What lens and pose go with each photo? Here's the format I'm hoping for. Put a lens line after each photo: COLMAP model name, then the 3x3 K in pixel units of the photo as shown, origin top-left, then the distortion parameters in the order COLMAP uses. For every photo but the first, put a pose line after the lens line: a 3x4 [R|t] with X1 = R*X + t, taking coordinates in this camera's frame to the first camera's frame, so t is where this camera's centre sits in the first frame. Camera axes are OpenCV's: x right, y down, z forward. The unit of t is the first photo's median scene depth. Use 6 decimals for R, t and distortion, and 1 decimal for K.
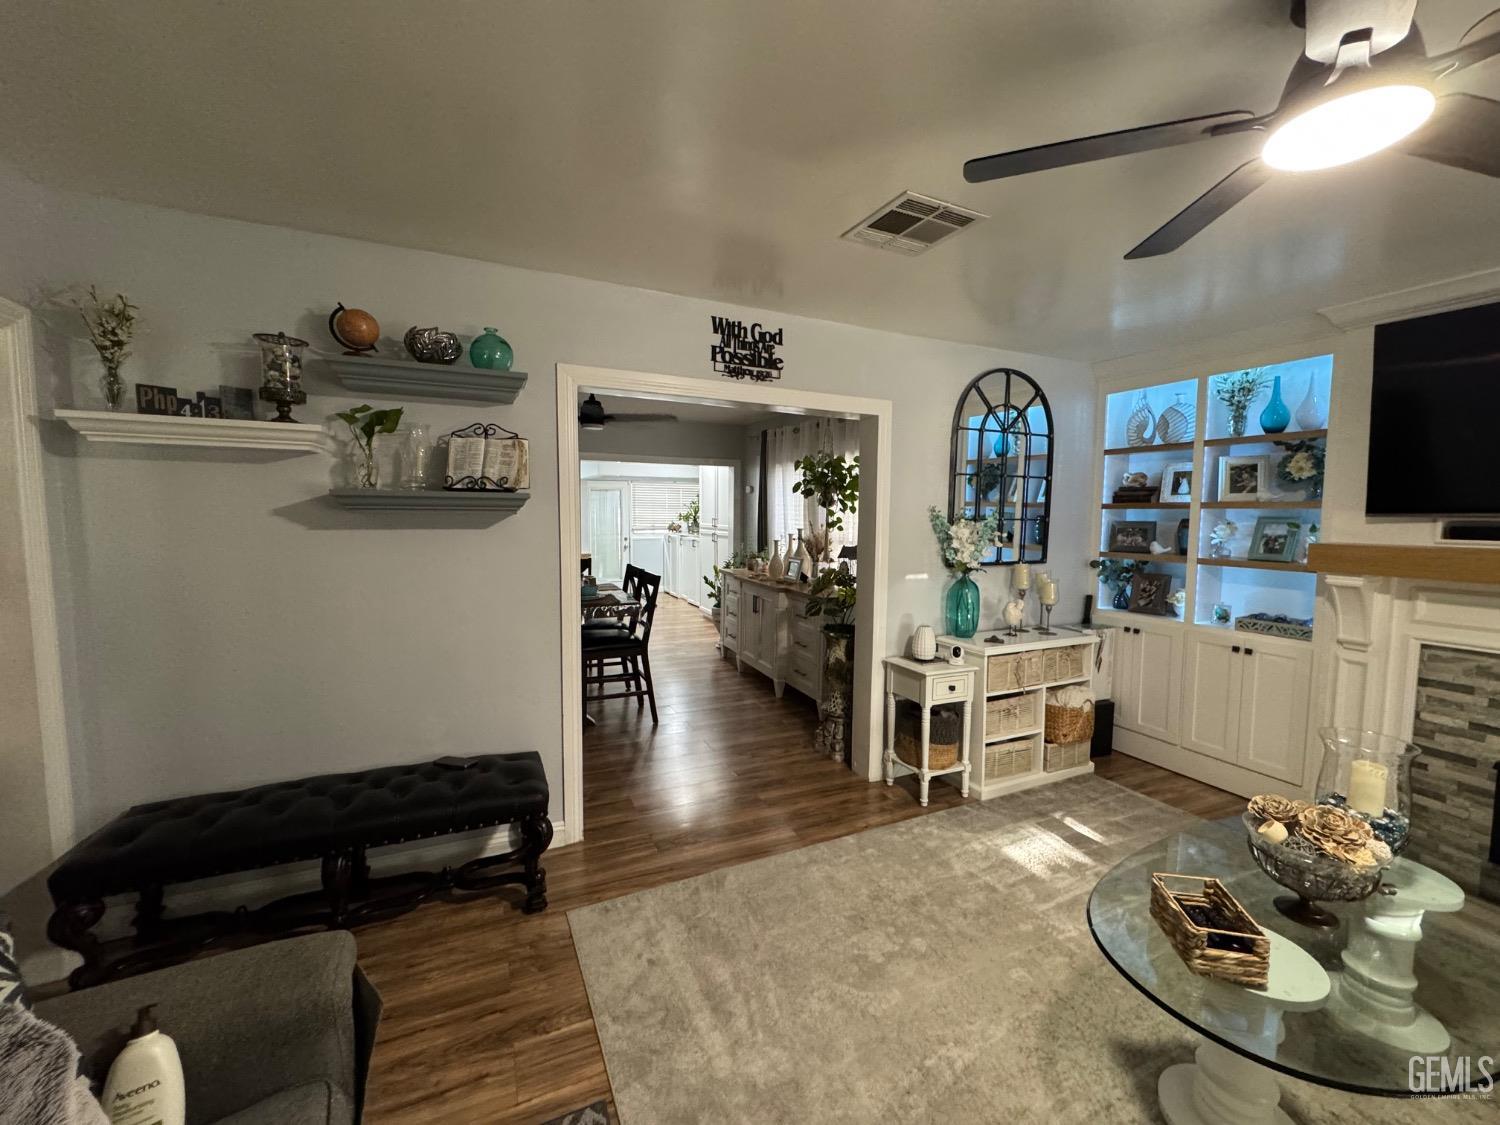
lens RADIAL K [[600.9, 0, 750.0], [0, 600.9, 562.5], [0, 0, 1]] dist [-0.000726, -0.000322]
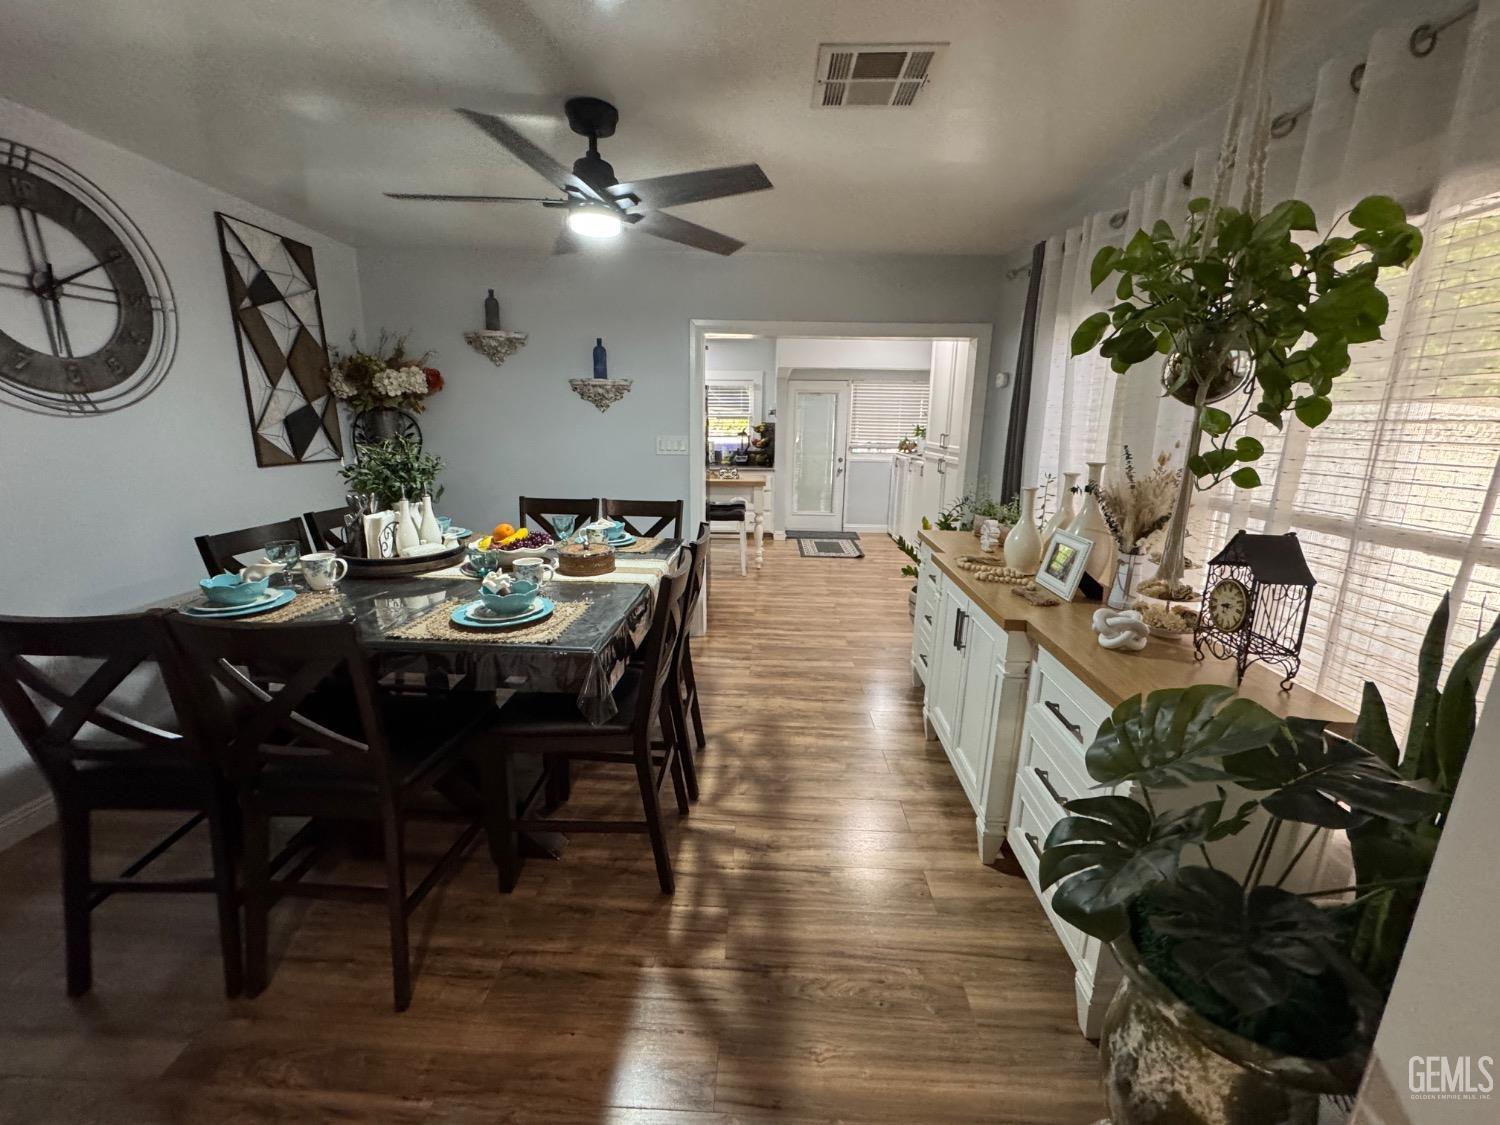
lens RADIAL K [[600.9, 0, 750.0], [0, 600.9, 562.5], [0, 0, 1]] dist [-0.000726, -0.000322]
pose [[0.898813, 0.102580, -0.426161, 0.074255], [-0.041600, 0.987805, 0.150034, -0.057687], [0.436355, -0.117124, 0.892119, 0.737250]]
